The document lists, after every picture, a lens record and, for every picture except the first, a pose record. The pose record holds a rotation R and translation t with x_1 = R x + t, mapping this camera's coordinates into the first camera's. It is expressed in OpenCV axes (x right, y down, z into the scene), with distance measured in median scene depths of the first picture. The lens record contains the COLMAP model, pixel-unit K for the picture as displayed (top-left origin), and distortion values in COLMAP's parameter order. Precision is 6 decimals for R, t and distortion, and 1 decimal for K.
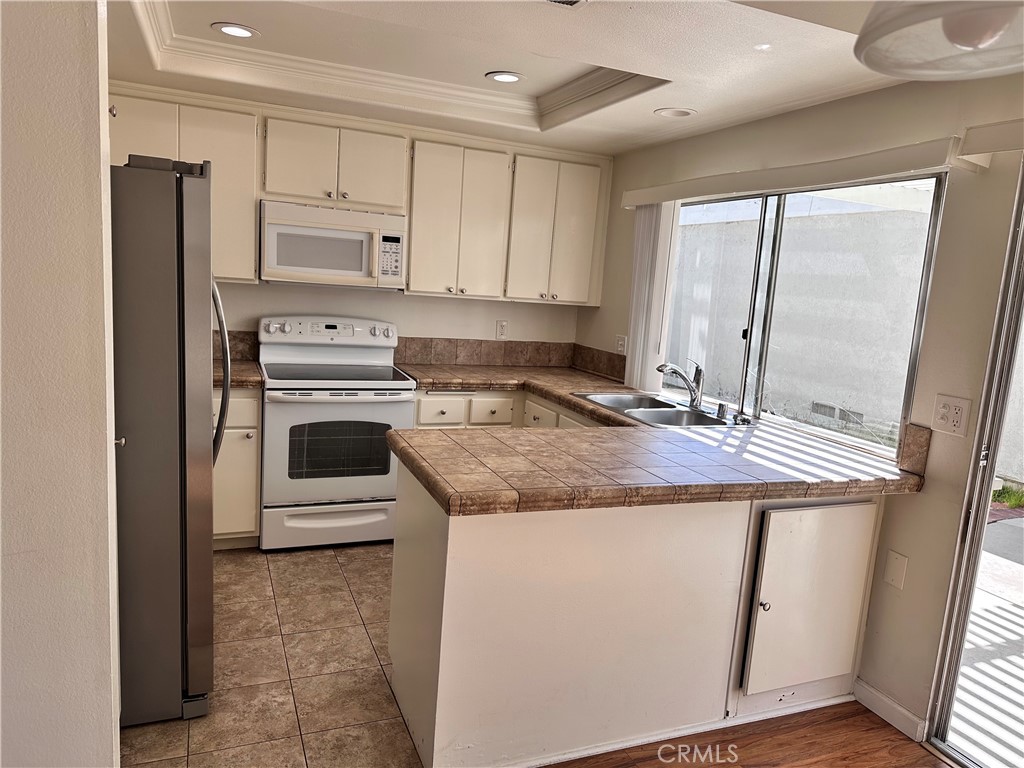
lens RADIAL K [[717.0, 0, 538.2], [0, 717.0, 371.6], [0, 0, 1]] dist [0.054036, -0.065262]
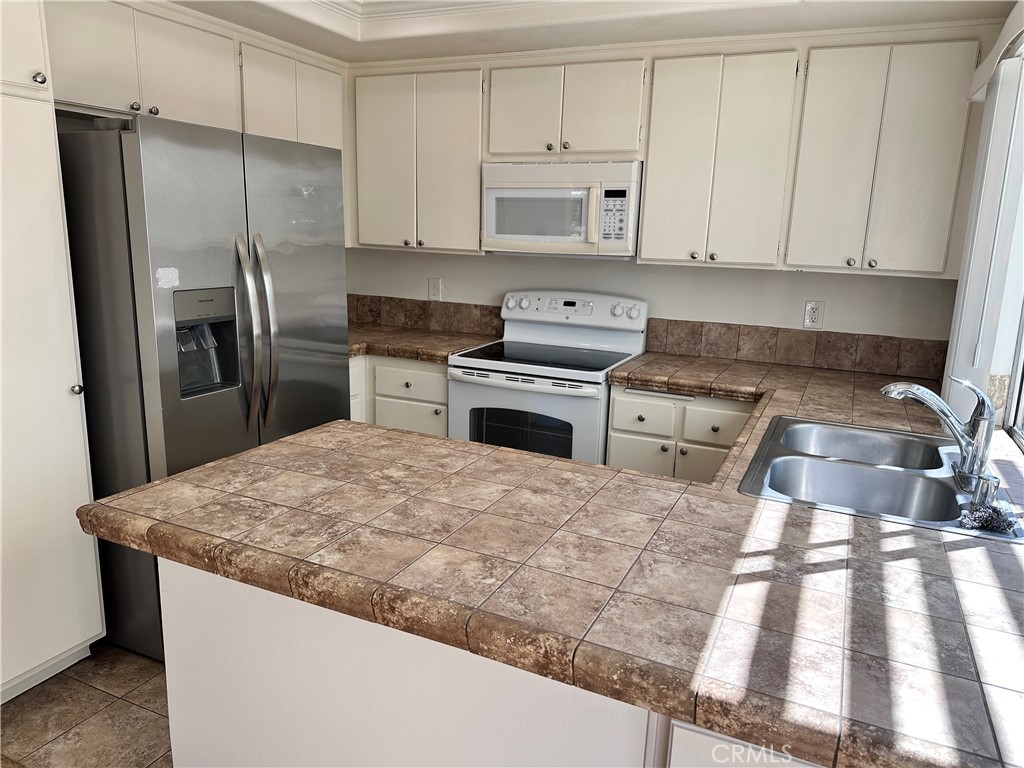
lens RADIAL K [[717.0, 0, 508.0], [0, 717.0, 385.8], [0, 0, 1]] dist [0.054036, -0.065262]
pose [[0.654945, 0.104111, -0.748470, 0.333305], [-0.079193, 0.994466, 0.069031, -0.018061], [0.751515, 0.014062, 0.659566, 0.386530]]
